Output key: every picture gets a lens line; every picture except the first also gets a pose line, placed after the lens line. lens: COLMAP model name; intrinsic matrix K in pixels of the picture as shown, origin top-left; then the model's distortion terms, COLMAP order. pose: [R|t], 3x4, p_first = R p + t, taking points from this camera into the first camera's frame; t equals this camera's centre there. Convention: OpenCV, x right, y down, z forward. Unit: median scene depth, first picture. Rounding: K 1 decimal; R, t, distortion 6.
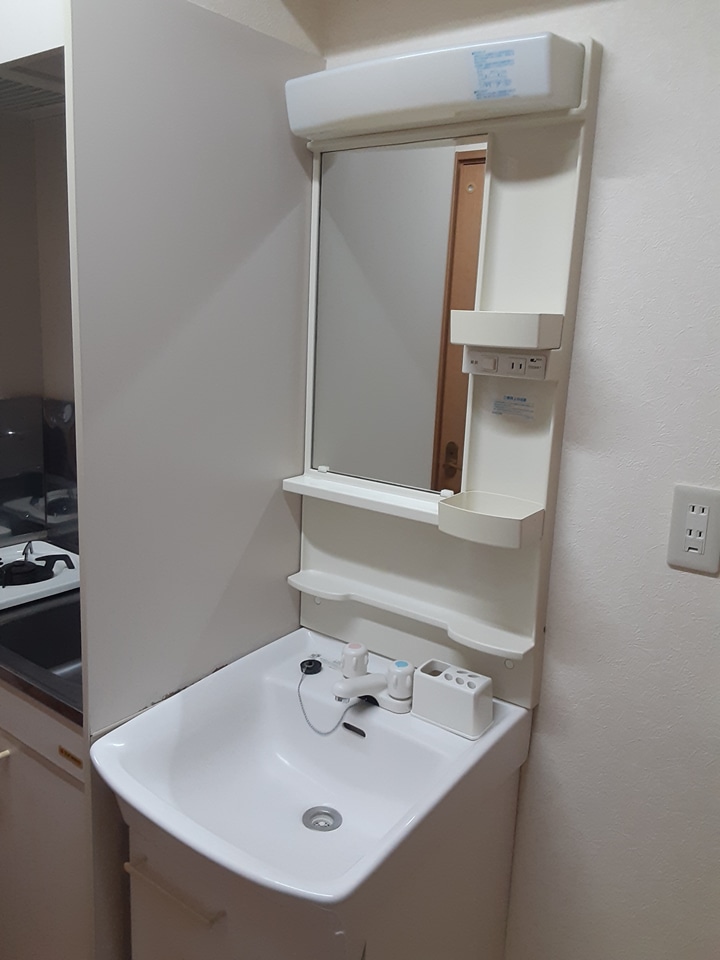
lens RADIAL K [[771.6, 0, 360.0], [0, 771.6, 480.0], [0, 0, 1]] dist [0.100128, -0.146086]
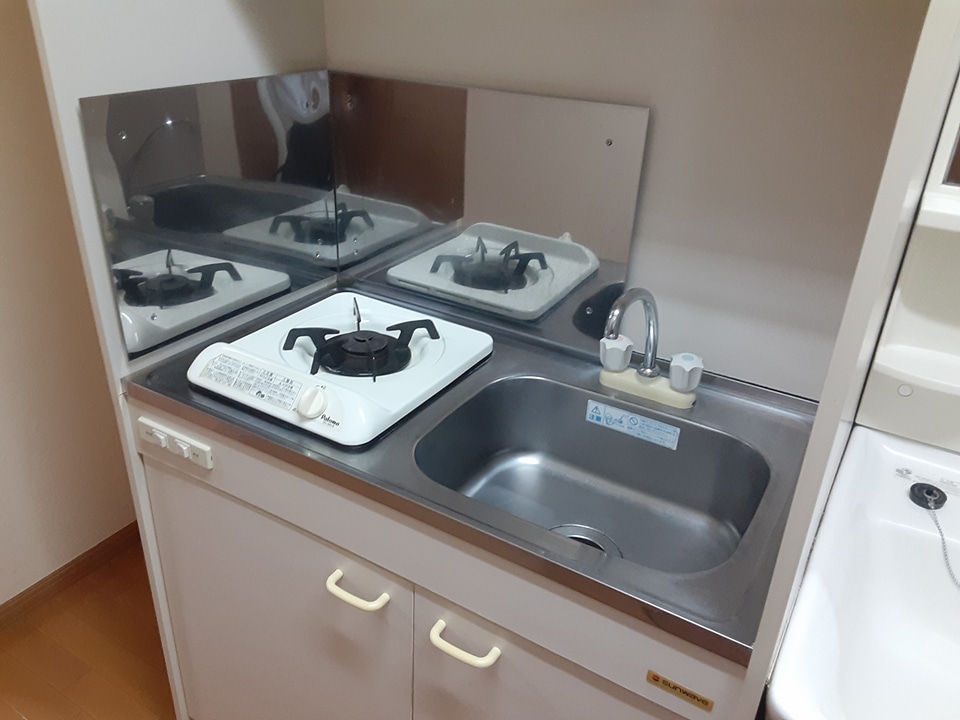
lens RADIAL K [[771.6, 0, 480.0], [0, 771.6, 360.0], [0, 0, 1]] dist [0.100128, -0.146086]
pose [[0.993488, -0.061957, 0.095615, -0.399098], [0.032958, 0.959618, 0.279370, -0.057531], [-0.109062, -0.274399, 0.955411, 0.341417]]
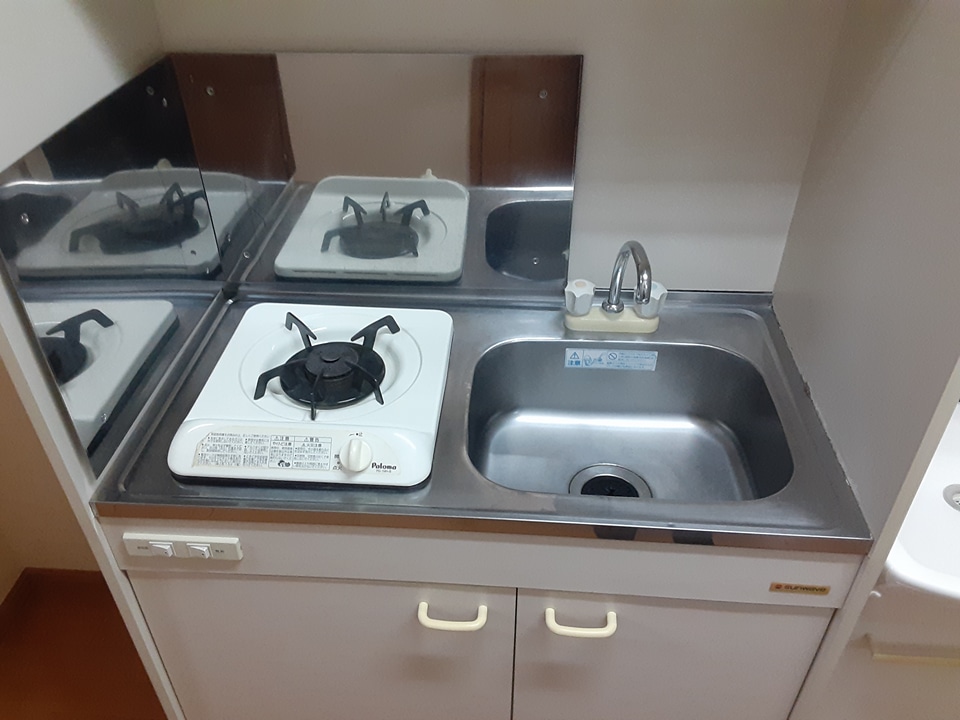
lens RADIAL K [[771.6, 0, 480.0], [0, 771.6, 360.0], [0, 0, 1]] dist [0.100128, -0.146086]
pose [[0.828406, -0.374895, 0.416170, -0.588973], [0.153661, 0.866590, 0.474774, -0.159088], [-0.538639, -0.329357, 0.775494, 0.462356]]
